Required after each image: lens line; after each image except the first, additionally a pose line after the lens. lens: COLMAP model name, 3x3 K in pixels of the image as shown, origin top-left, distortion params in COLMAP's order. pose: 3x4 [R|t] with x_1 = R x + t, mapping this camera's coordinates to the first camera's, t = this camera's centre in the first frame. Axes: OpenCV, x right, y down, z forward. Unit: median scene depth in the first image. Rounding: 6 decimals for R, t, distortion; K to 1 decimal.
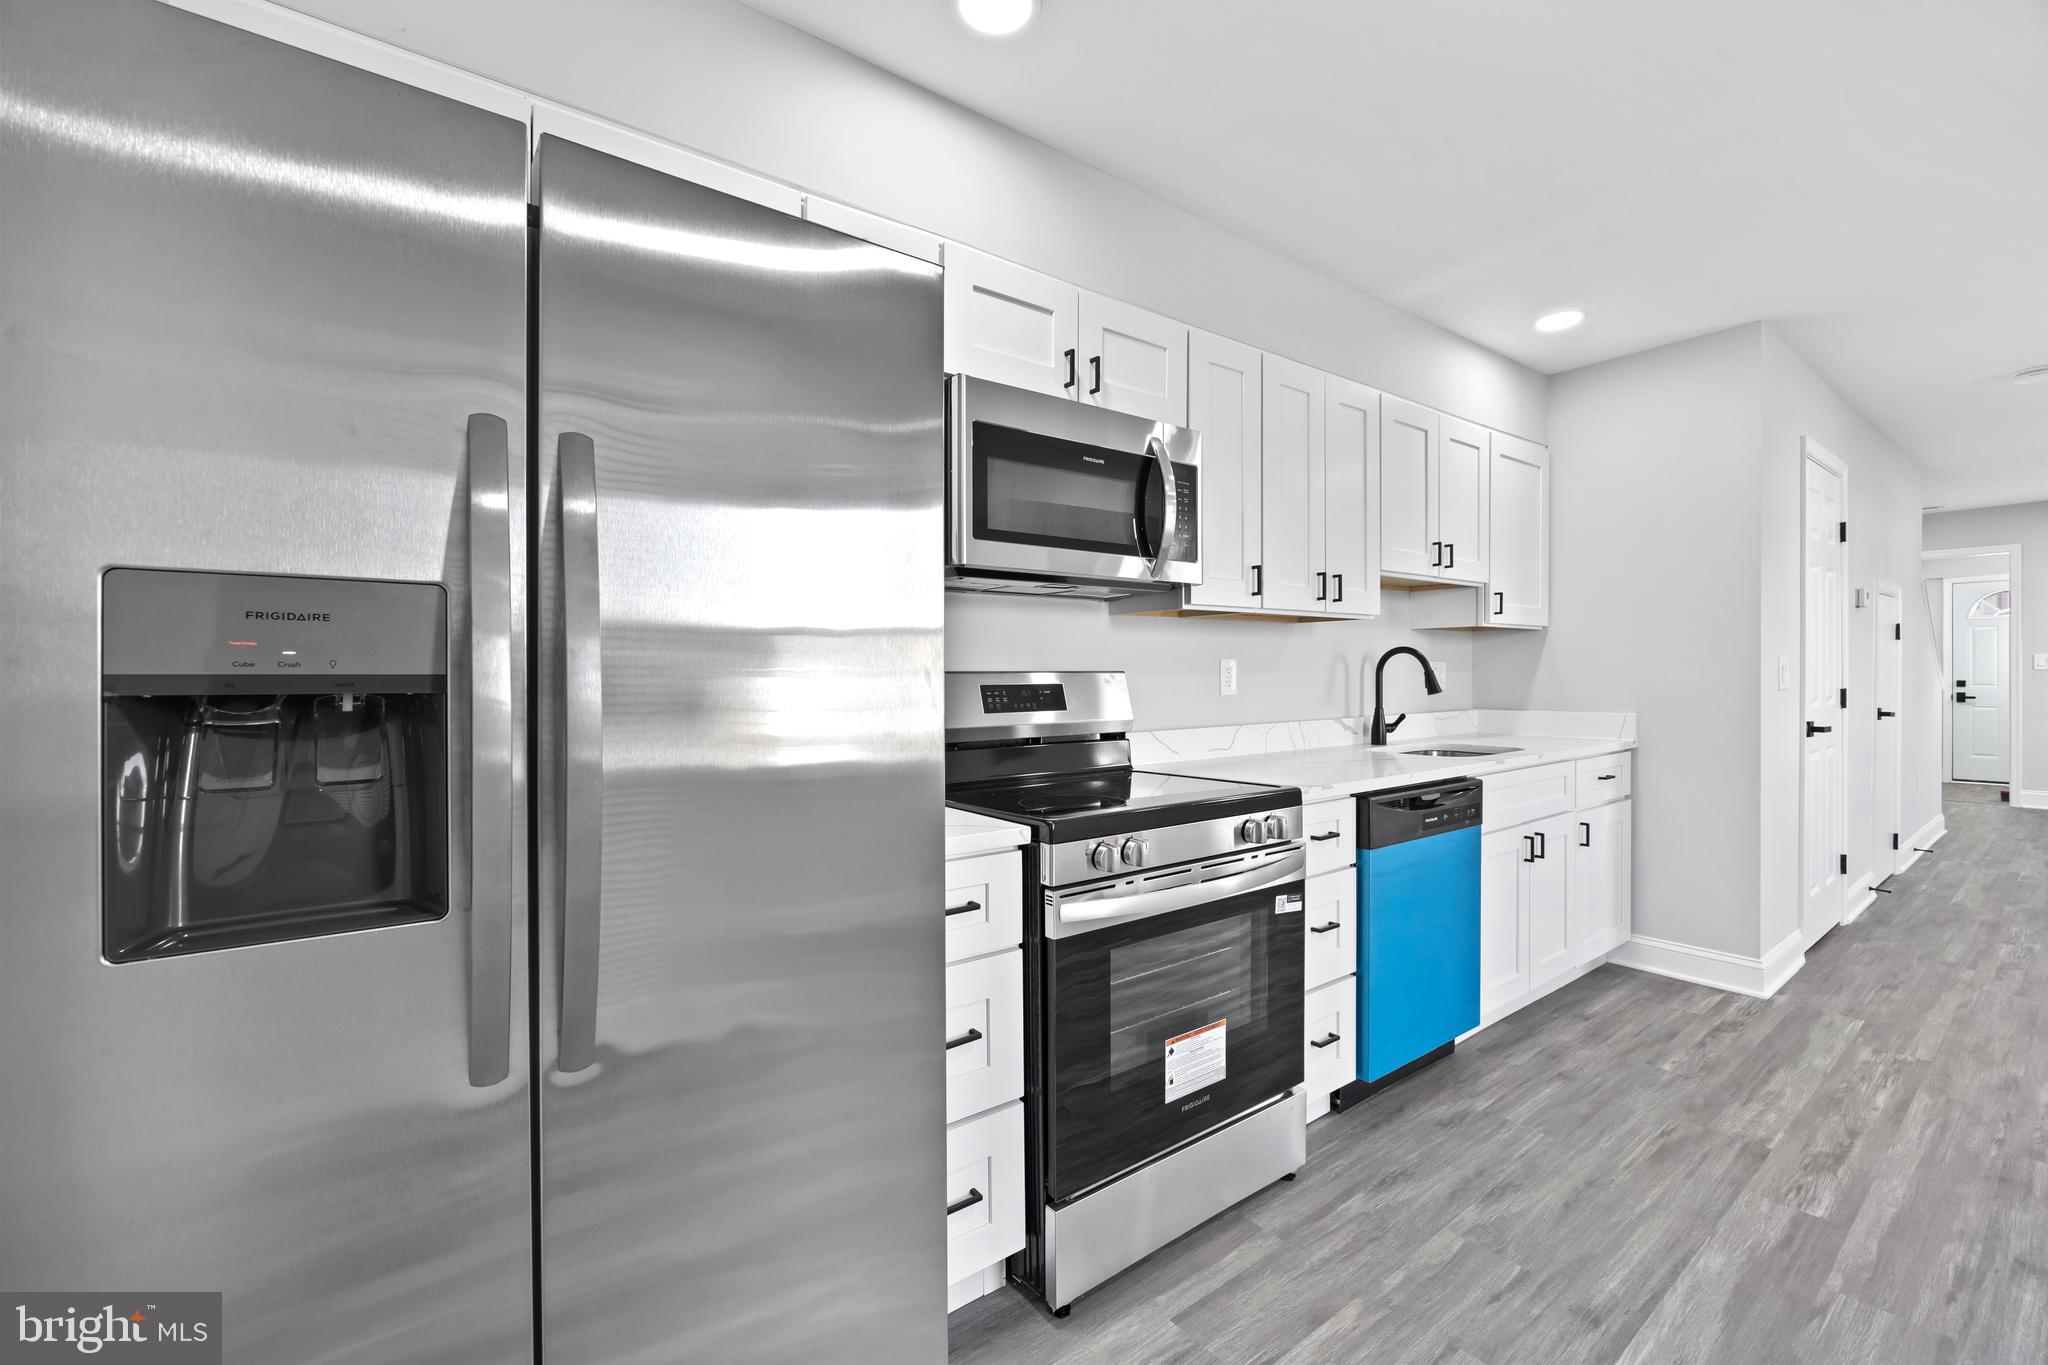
lens RADIAL K [[848.3, 0, 1032.3], [0, 848.3, 679.6], [0, 0, 1]] dist [-0.014399, 0.000872]
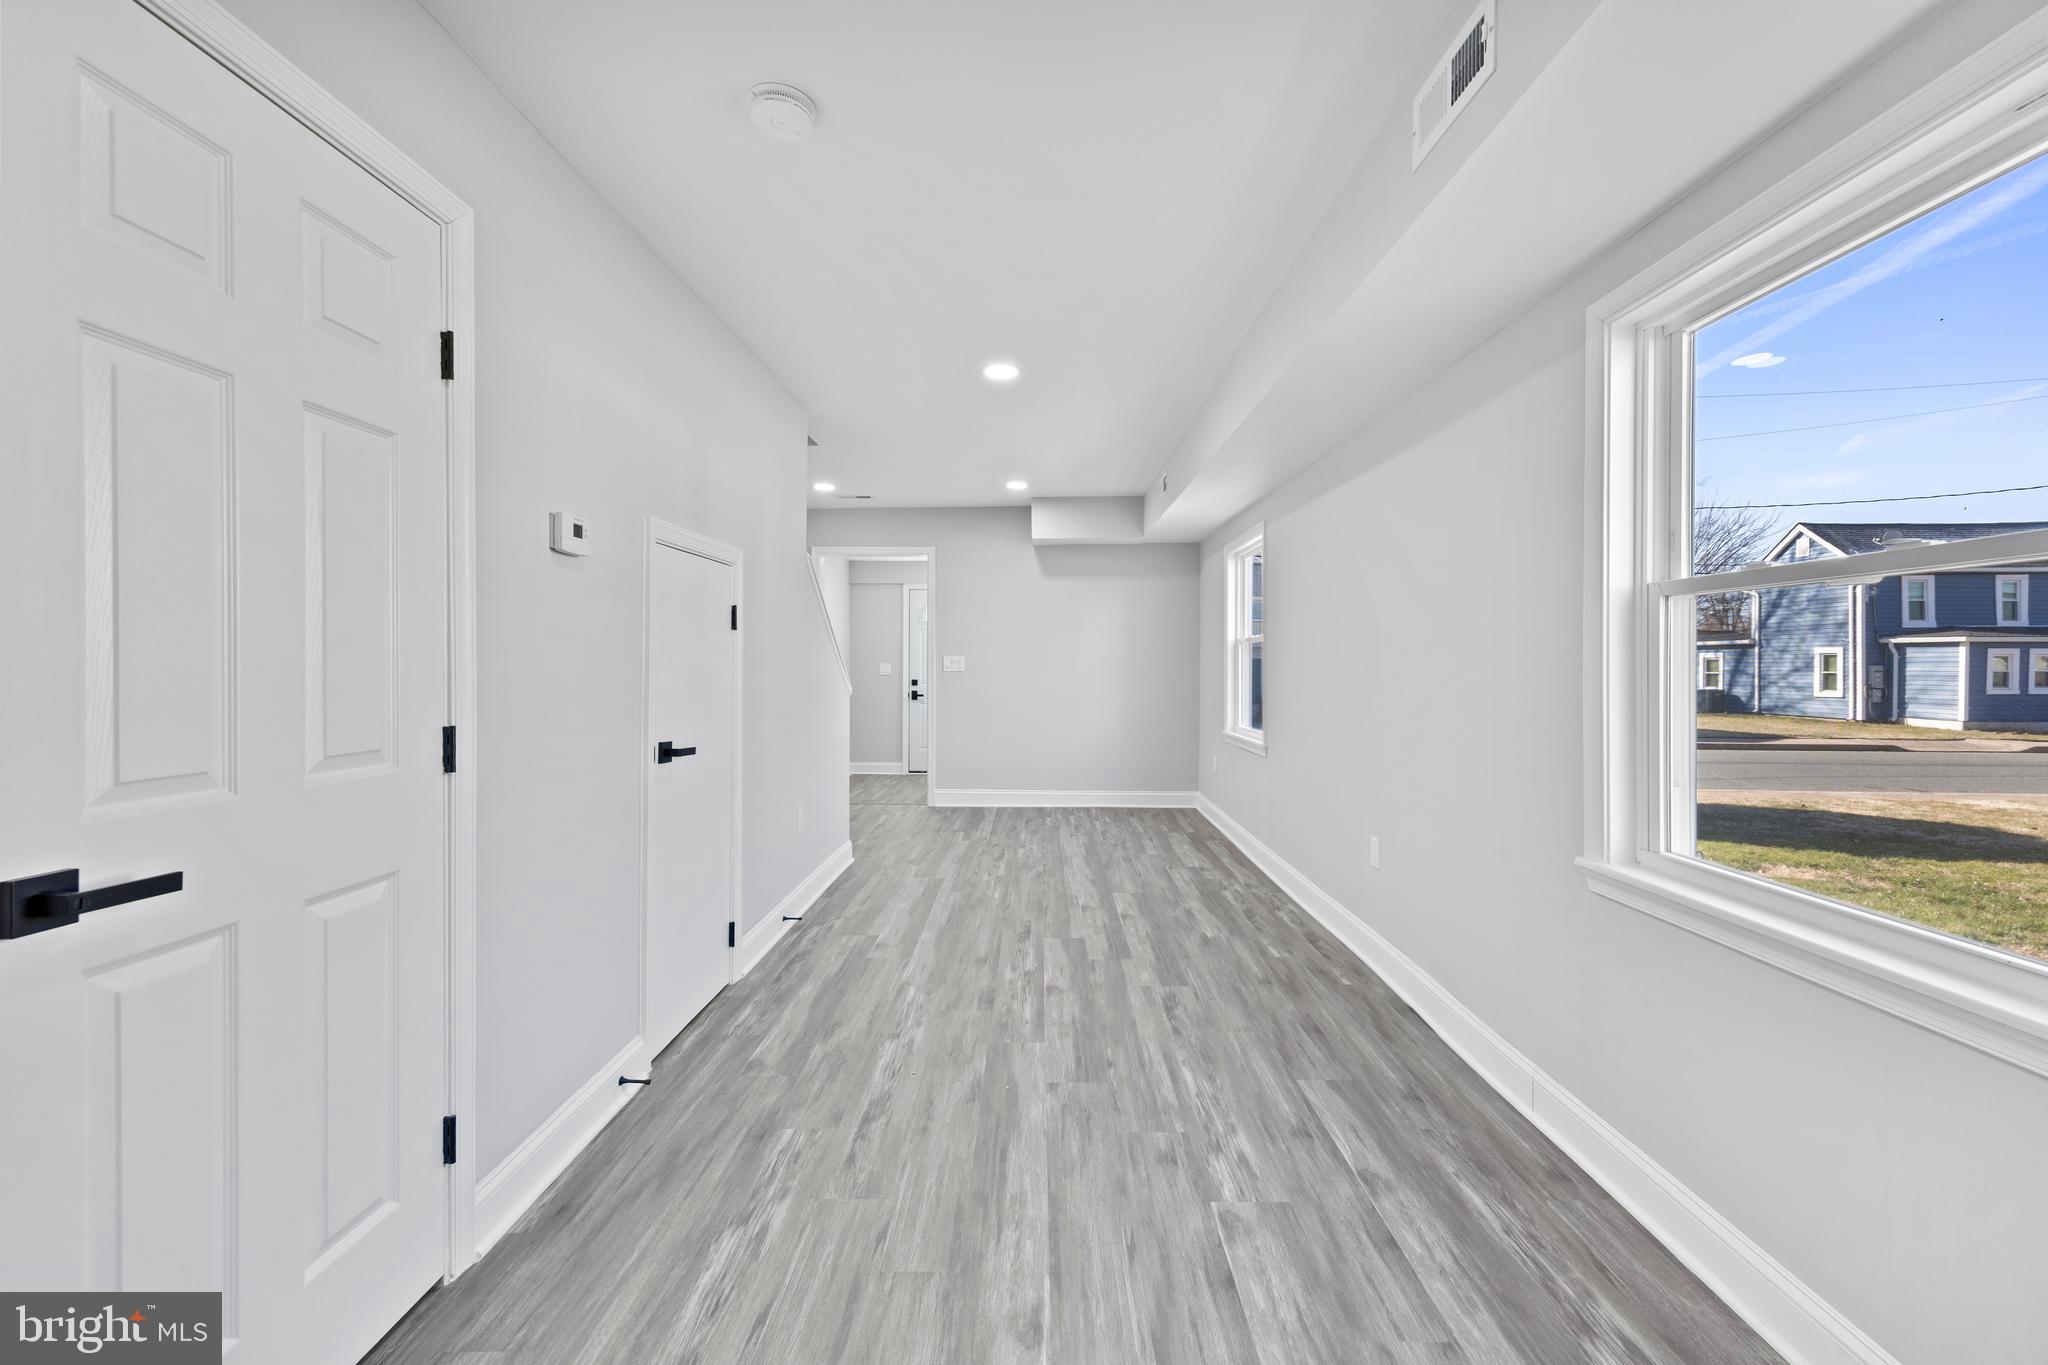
lens RADIAL K [[818.7, 0, 1034.8], [0, 818.7, 678.0], [0, 0, 1]] dist [0.002624, 0.000103]
pose [[0.610044, -0.001985, 0.792365, 1.105975], [-0.004174, 0.999975, 0.005718, -0.023430], [-0.792357, -0.006795, 0.610020, 0.690548]]
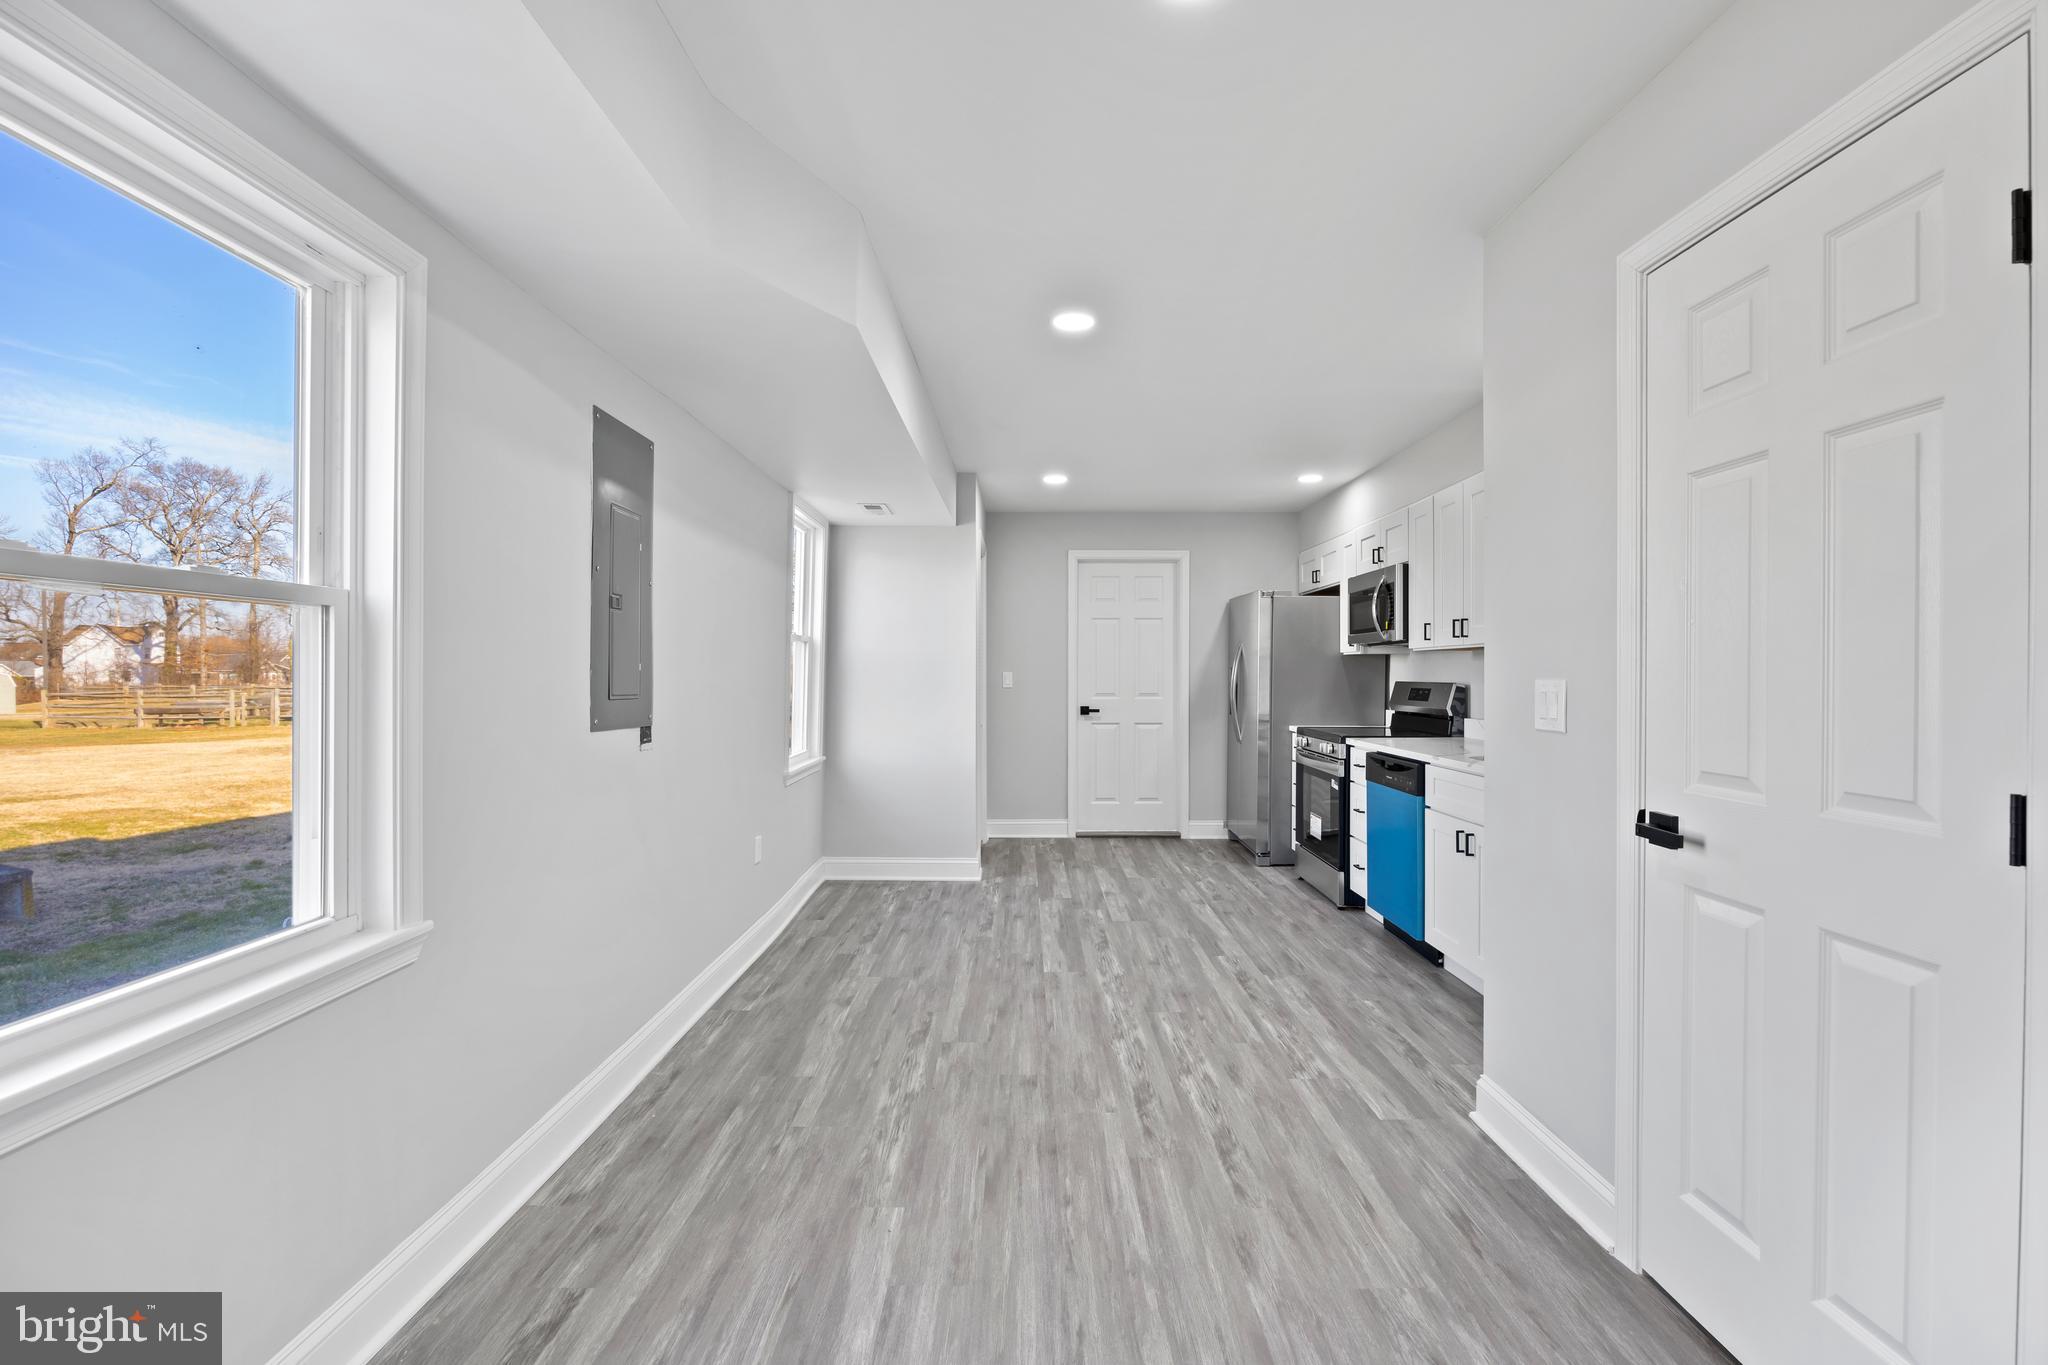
lens RADIAL K [[898.4, 0, 1033.3], [0, 898.4, 682.0], [0, 0, 1]] dist [-0.018327, 0.000415]
pose [[-0.597252, 0.017709, -0.801858, 1.870938], [0.003380, 0.999803, 0.019563, -0.043855], [0.802047, 0.008974, -0.597194, 1.225779]]
